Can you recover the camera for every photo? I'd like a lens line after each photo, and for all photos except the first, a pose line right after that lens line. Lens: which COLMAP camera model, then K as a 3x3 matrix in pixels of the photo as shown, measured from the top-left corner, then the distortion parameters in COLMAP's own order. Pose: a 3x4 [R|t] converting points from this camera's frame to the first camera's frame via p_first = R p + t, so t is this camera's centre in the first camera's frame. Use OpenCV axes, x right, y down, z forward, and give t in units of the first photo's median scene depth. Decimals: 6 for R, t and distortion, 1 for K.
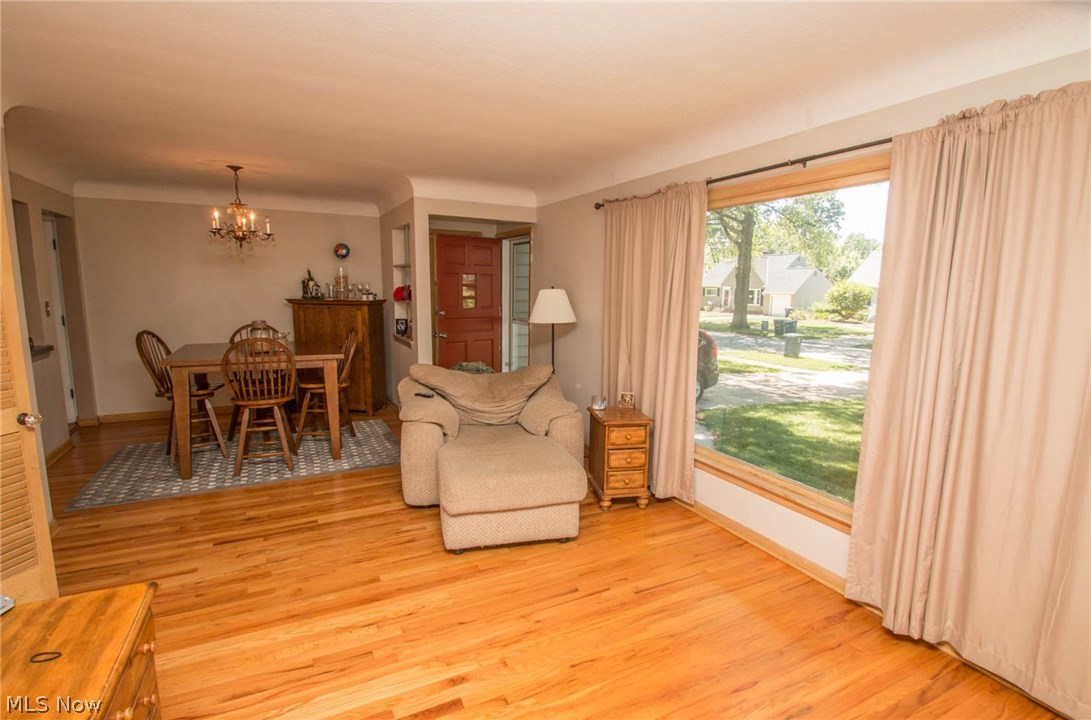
lens RADIAL K [[526.7, 0, 563.6], [0, 526.7, 367.1], [0, 0, 1]] dist [0.001299, -0.010112]
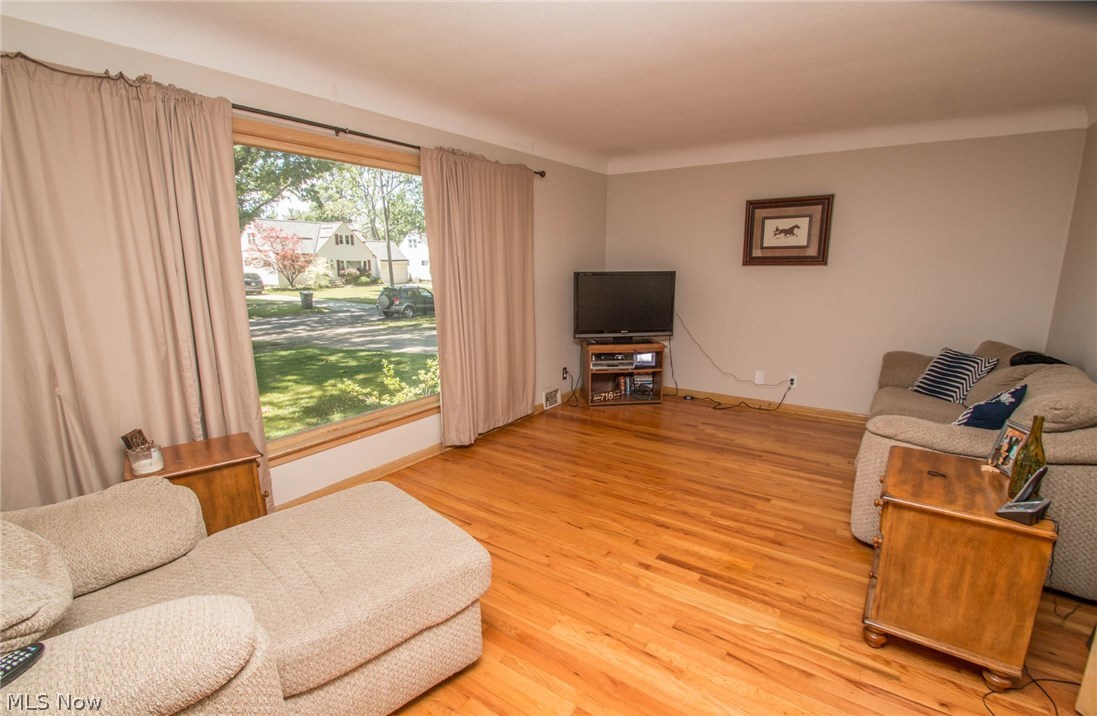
lens RADIAL K [[505.9, 0, 552.5], [0, 505.9, 368.6], [0, 0, 1]] dist [-0.004456, -0.001145]
pose [[-0.454410, -0.201460, 0.867713, -0.571577], [0.129514, 0.948798, 0.288111, -0.120394], [-0.881327, 0.243301, -0.405051, 0.853756]]
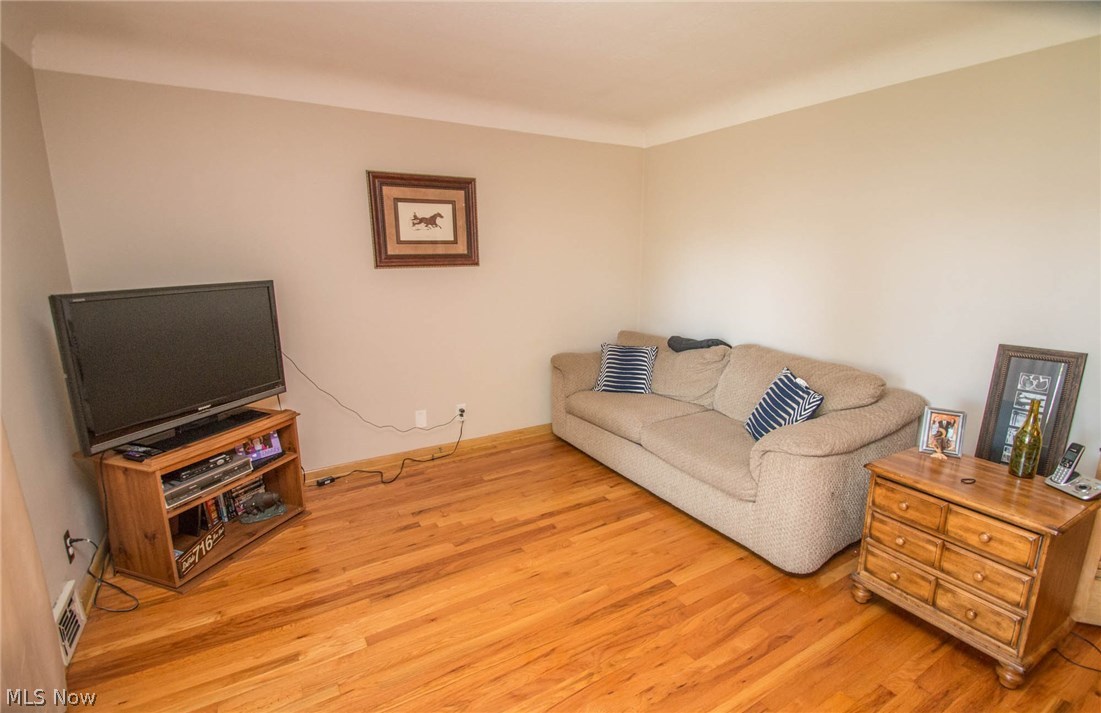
lens RADIAL K [[516.6, 0, 550.5], [0, 516.6, 356.5], [0, 0, 1]] dist [-0.001675, -0.000779]
pose [[-0.998605, -0.003574, -0.052673, 0.122514], [-0.021539, 0.938476, 0.344673, -0.106271], [0.048201, 0.345326, -0.937244, 0.747437]]
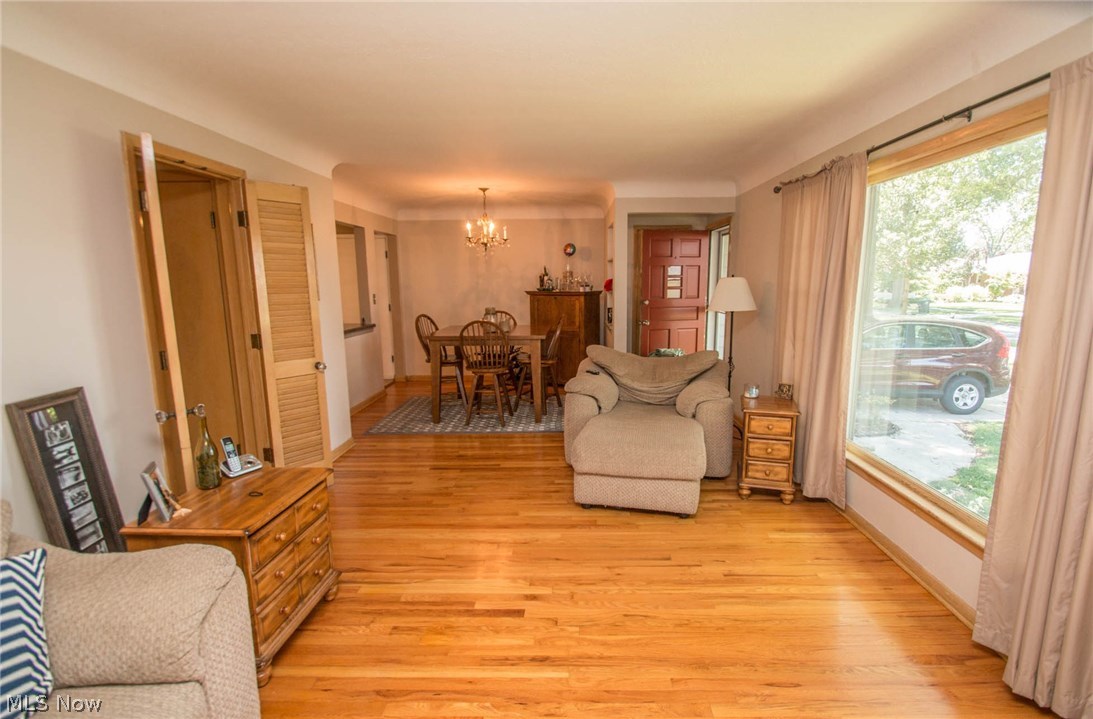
lens RADIAL K [[509.5, 0, 570.5], [0, 509.5, 362.1], [0, 0, 1]] dist [0.000250, -0.010169]
pose [[0.880581, 0.053176, -0.470903, 0.223253], [-0.049671, 0.998568, 0.019877, 0.012171], [0.471286, 0.005887, 0.881961, -0.000766]]
